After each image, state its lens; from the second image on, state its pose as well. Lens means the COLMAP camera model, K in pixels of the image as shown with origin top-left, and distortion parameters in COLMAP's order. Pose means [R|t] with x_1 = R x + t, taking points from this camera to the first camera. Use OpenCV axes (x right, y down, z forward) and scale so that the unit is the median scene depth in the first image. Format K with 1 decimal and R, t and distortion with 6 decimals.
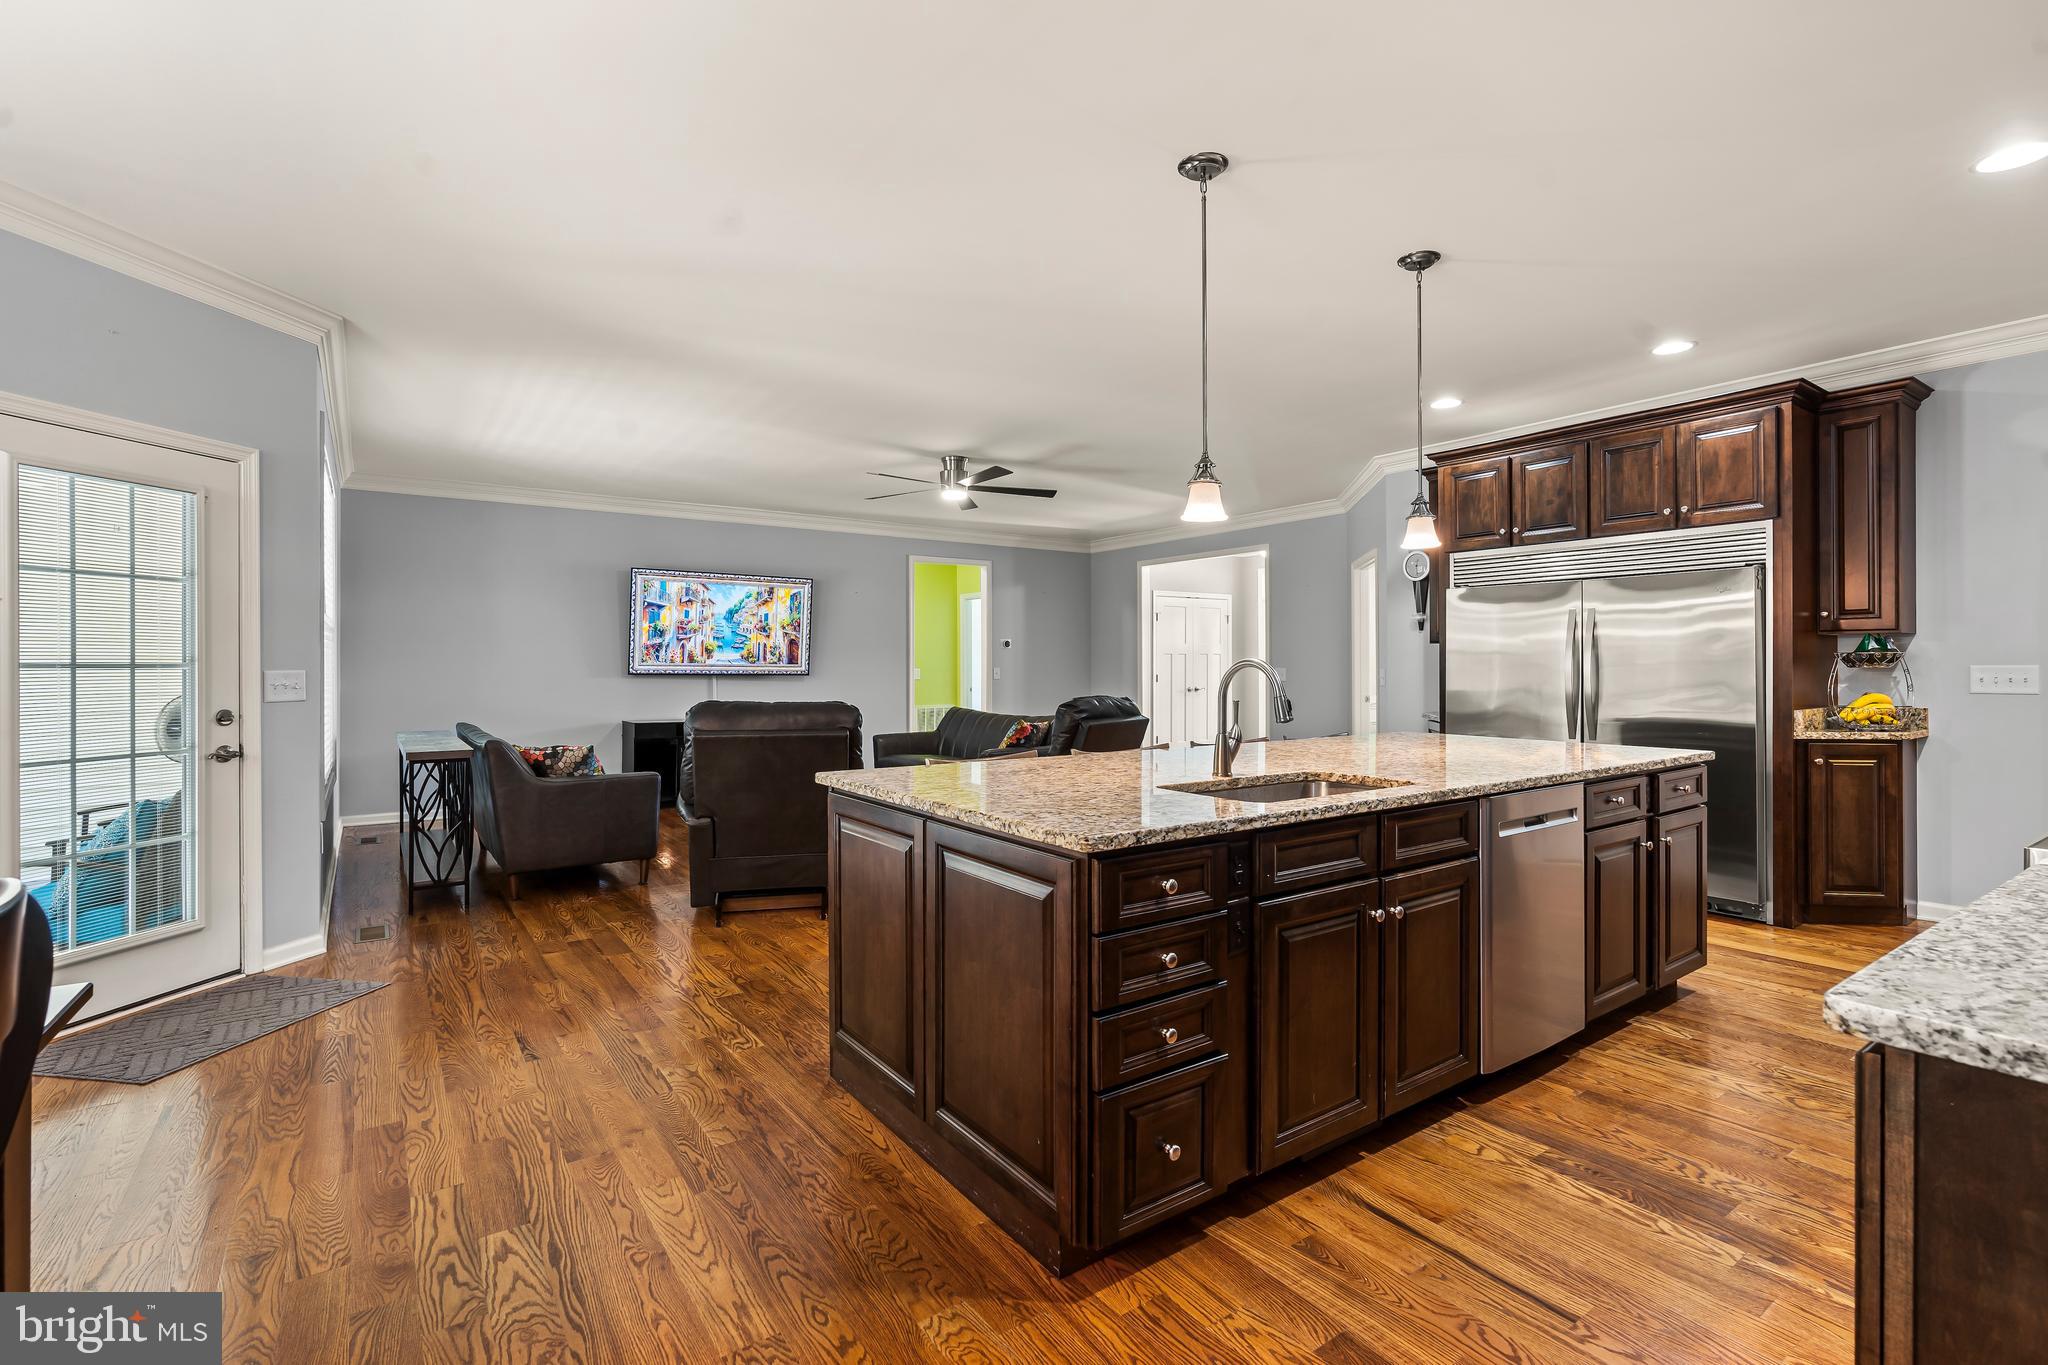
lens RADIAL K [[942.9, 0, 1016.9], [0, 942.9, 667.5], [0, 0, 1]] dist [-0.002617, -0.000050]
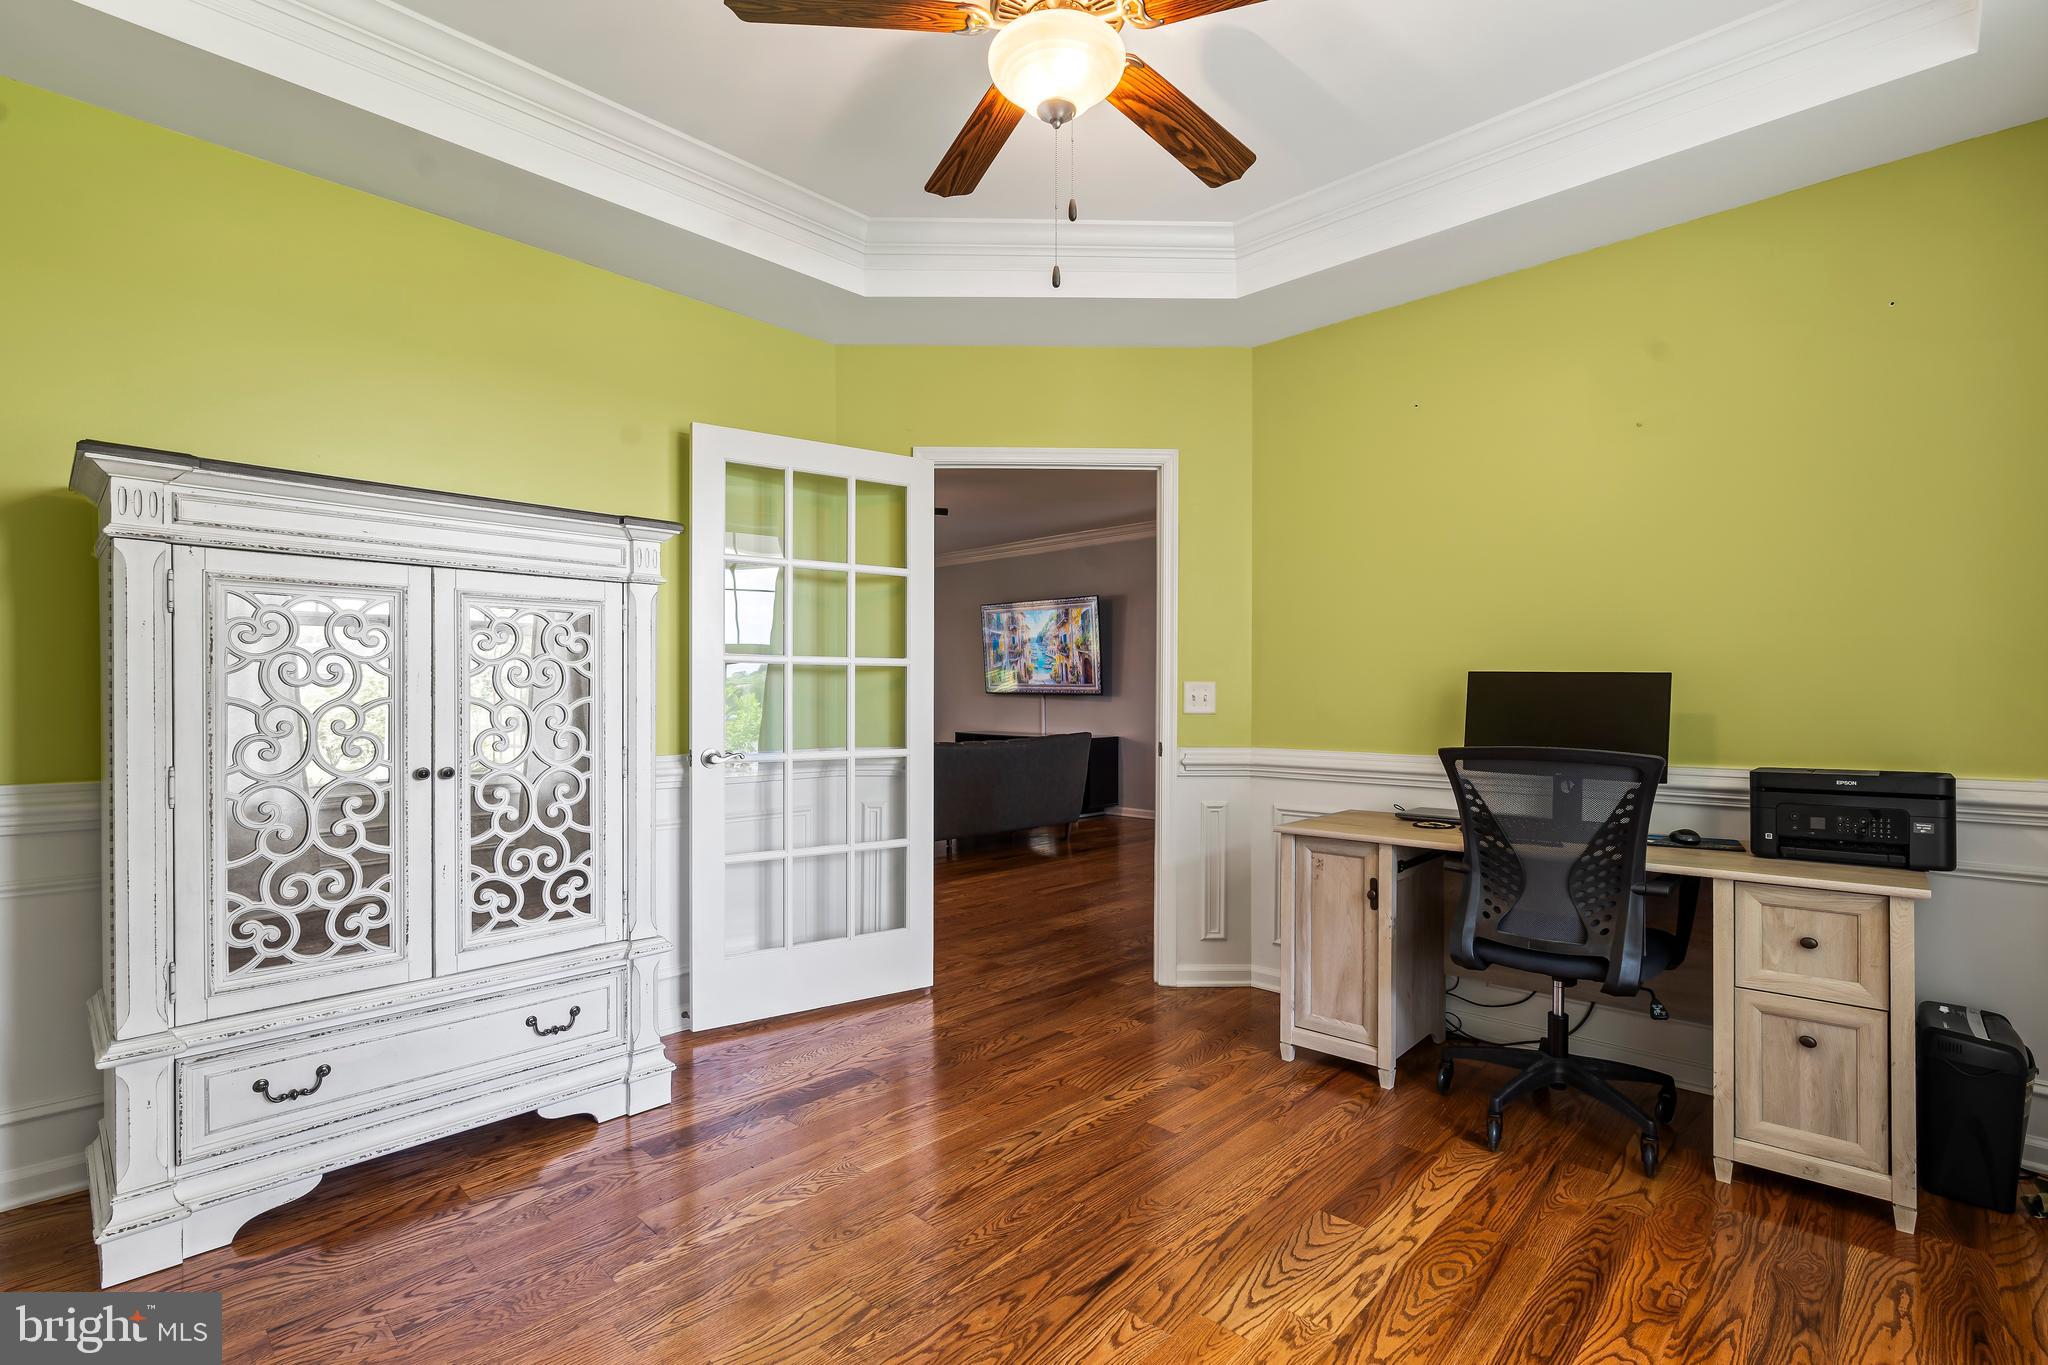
lens RADIAL K [[942.9, 0, 1026.6], [0, 942.9, 684.9], [0, 0, 1]] dist [-0.002617, -0.000050]
pose [[0.199098, 0.002546, -0.979976, 0.751493], [0.000248, 0.999996, 0.002649, -0.005113], [0.979979, -0.000771, 0.199097, 0.767696]]
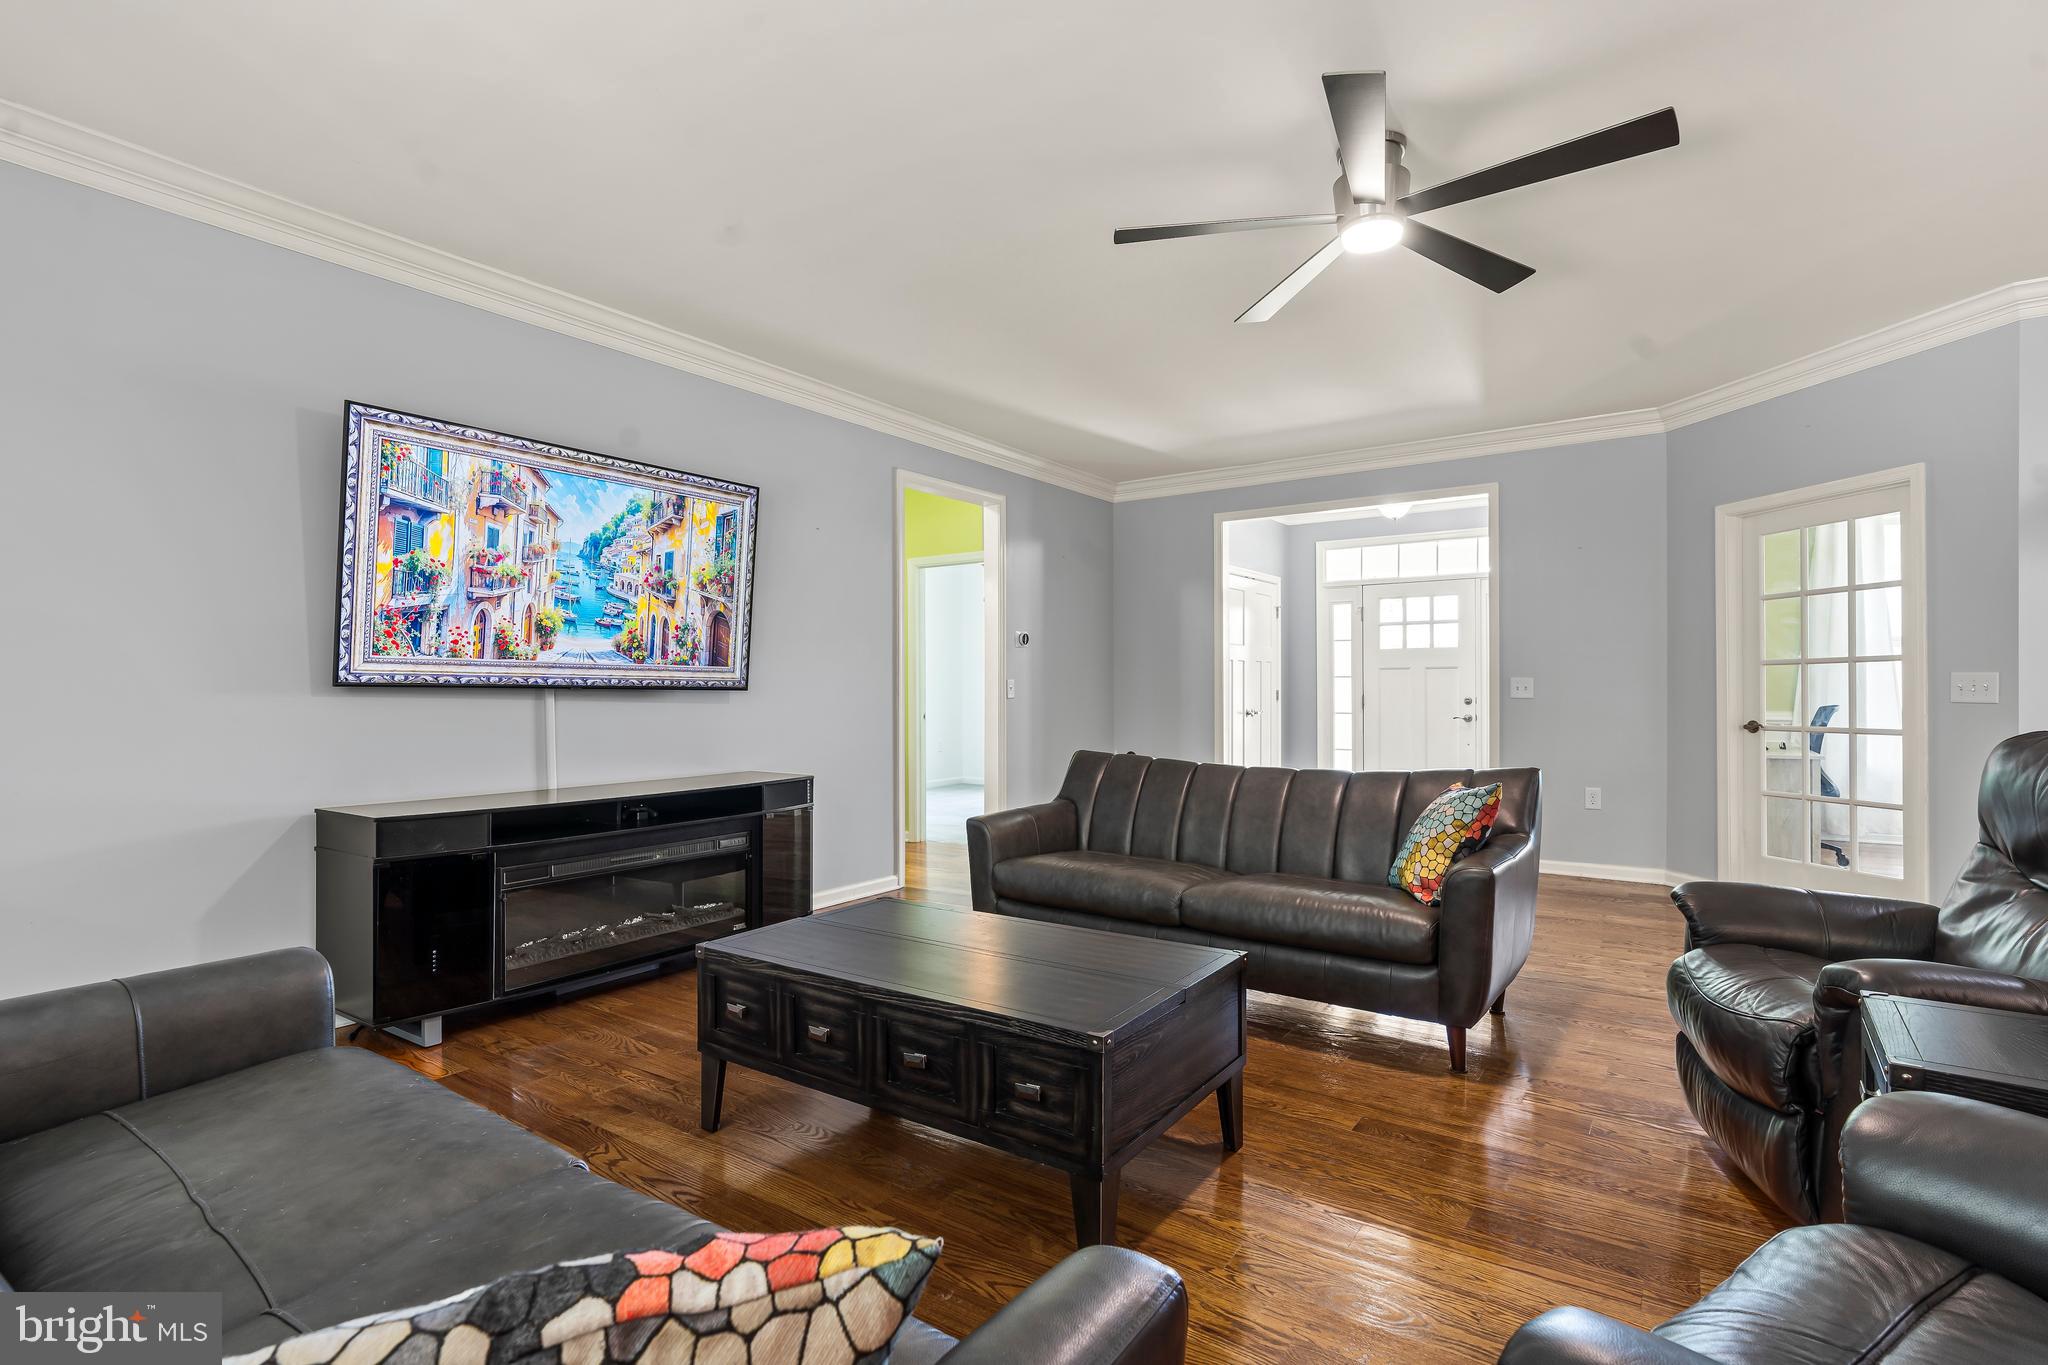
lens RADIAL K [[985.7, 0, 1028.9], [0, 985.7, 692.8], [0, 0, 1]] dist [0.001819, 0.000307]
pose [[0.936799, -0.002049, 0.349863, -0.275024], [0.001237, 0.999996, 0.002546, 0.009318], [-0.349867, -0.001953, 0.936797, 0.505135]]
